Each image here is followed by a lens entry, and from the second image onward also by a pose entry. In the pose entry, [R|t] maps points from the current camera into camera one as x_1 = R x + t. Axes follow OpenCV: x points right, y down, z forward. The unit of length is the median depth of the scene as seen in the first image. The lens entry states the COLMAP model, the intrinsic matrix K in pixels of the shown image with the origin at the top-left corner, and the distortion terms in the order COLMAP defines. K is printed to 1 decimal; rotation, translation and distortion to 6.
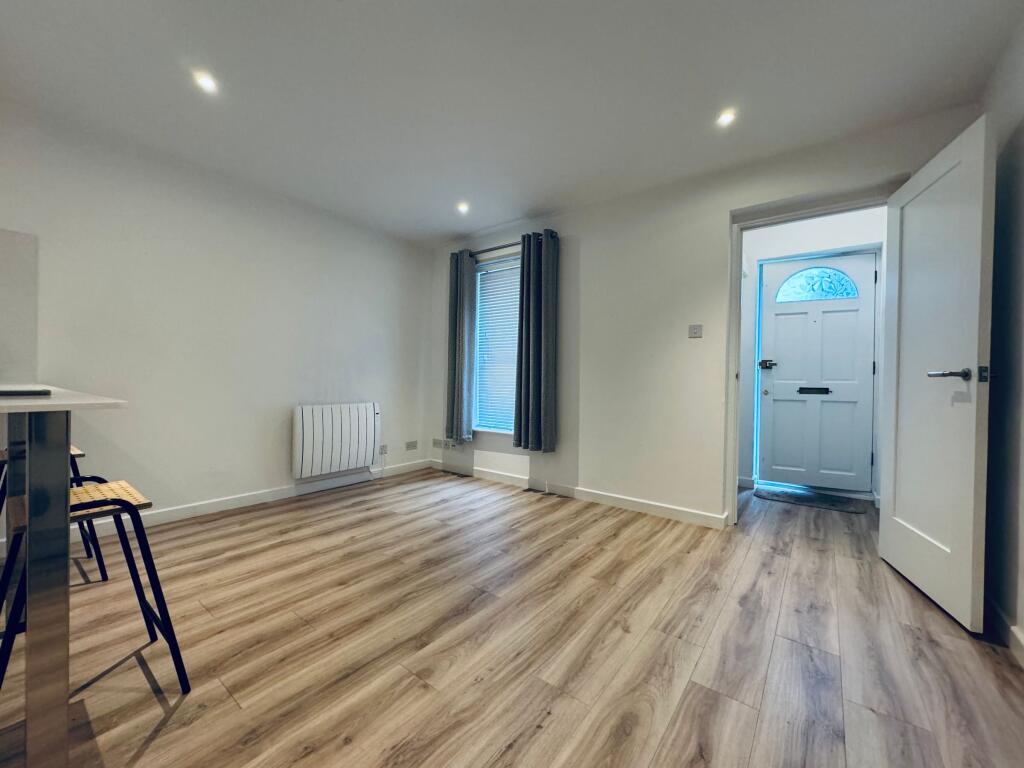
lens RADIAL K [[404.9, 0, 510.5], [0, 404.9, 383.5], [0, 0, 1]] dist [0.002632, 0.000528]
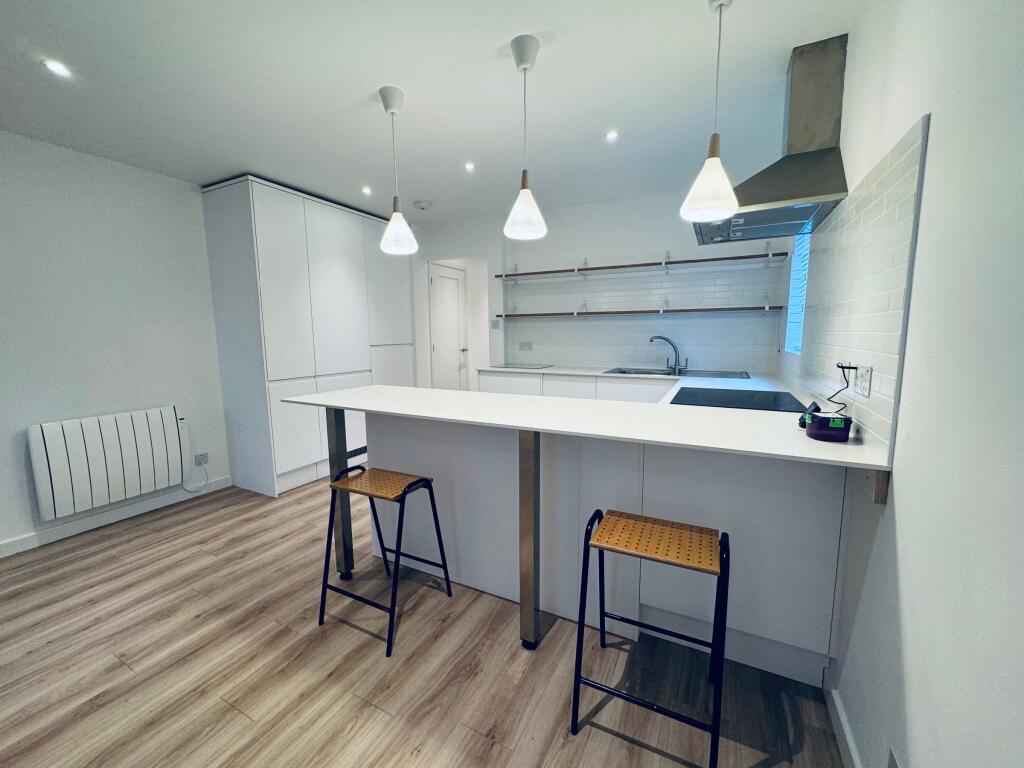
lens RADIAL K [[404.9, 0, 510.0], [0, 404.9, 382.1], [0, 0, 1]] dist [0.002632, 0.000528]
pose [[-0.983912, 0.015408, -0.177989, -0.895013], [-0.007437, 0.991878, 0.126972, -0.195126], [0.178500, 0.126253, -0.975806, 1.774919]]
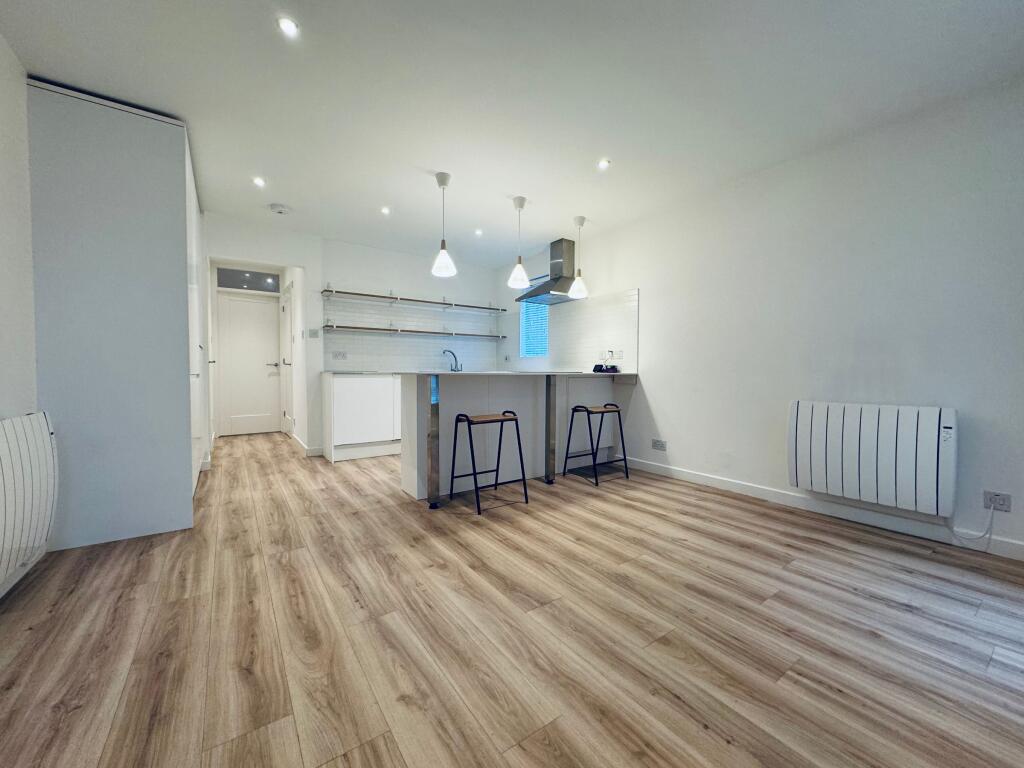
lens RADIAL K [[404.9, 0, 506.1], [0, 404.9, 381.1], [0, 0, 1]] dist [0.002632, 0.000528]
pose [[-0.301542, 0.004080, -0.953444, 0.863044], [-0.014378, 0.999858, 0.008826, 0.034577], [0.953344, 0.016370, -0.301441, 1.301823]]
